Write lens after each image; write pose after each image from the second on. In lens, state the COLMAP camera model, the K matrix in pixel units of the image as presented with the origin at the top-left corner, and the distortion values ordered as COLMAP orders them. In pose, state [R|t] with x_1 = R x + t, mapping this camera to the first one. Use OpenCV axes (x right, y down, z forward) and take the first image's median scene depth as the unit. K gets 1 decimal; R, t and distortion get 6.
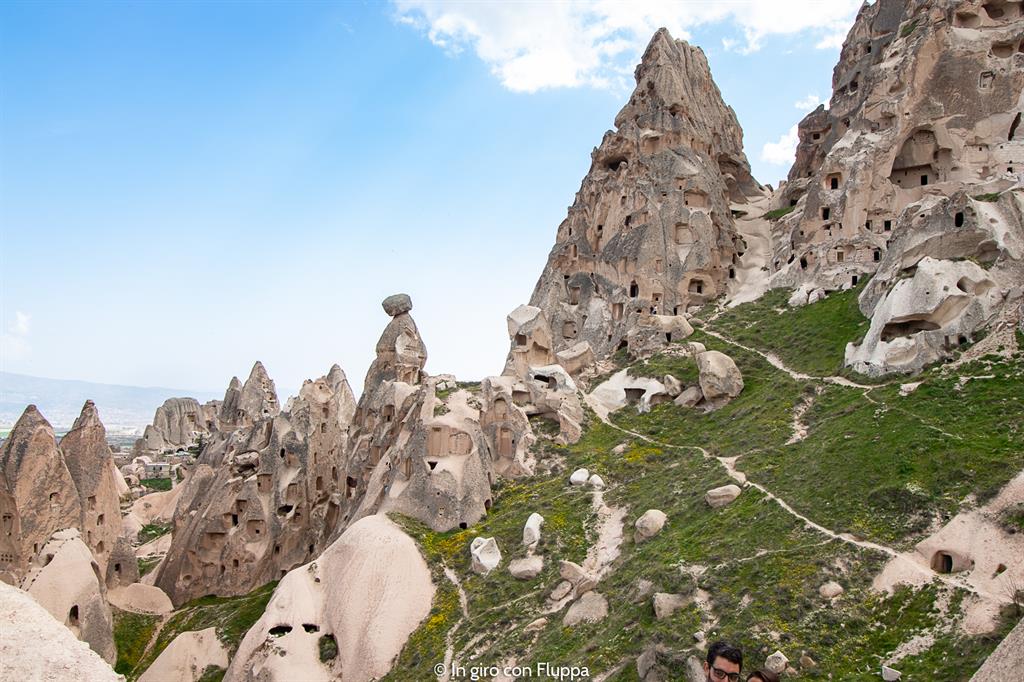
lens RADIAL K [[805.4, 0, 512.0], [0, 805.4, 341.0], [0, 0, 1]] dist [0.013569, -0.005829]
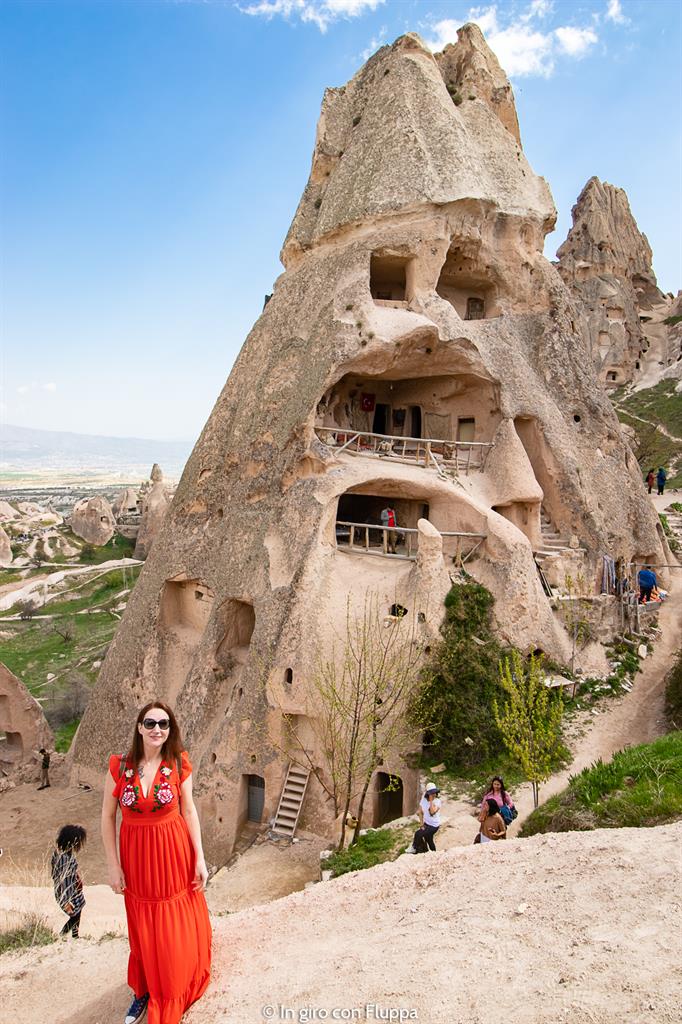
lens RADIAL K [[709.9, 0, 344.1], [0, 709.9, 507.0], [0, 0, 1]] dist [0.013858, -0.007347]
pose [[0.992700, 0.008838, -0.120282, -0.094148], [0.009965, 0.987891, 0.154831, -0.035294], [0.120193, -0.154899, 0.980592, -0.354975]]
